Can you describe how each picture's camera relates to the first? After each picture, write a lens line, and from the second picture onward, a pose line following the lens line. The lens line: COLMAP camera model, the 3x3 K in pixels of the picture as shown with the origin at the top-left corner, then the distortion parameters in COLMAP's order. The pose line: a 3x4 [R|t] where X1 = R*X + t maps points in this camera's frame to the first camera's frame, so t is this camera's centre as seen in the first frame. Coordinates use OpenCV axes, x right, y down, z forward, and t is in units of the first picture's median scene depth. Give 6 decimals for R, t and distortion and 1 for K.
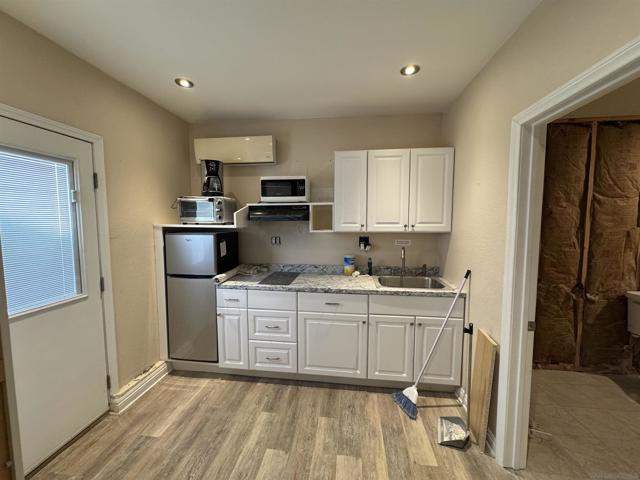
lens RADIAL K [[255.2, 0, 320.0], [0, 255.2, 240.0], [0, 0, 1]] dist [0.000503, 0.000221]
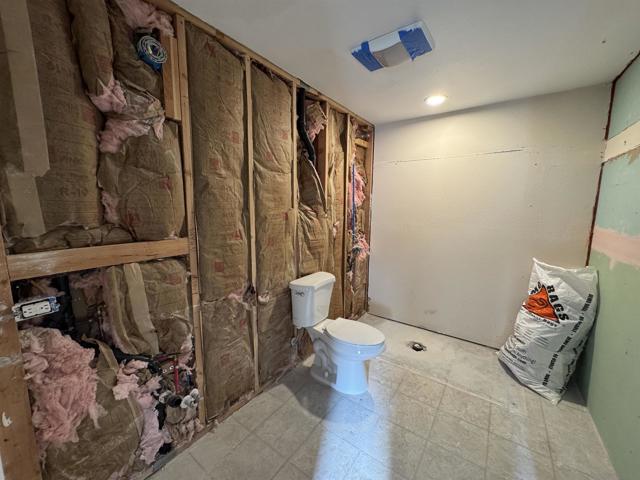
lens RADIAL K [[255.2, 0, 320.0], [0, 255.2, 240.0], [0, 0, 1]] dist [0.000503, 0.000221]
pose [[0.484444, -0.110121, 0.867864, 0.497810], [0.055423, 0.993916, 0.095178, -0.018820], [-0.873065, 0.001991, 0.487600, 0.474346]]
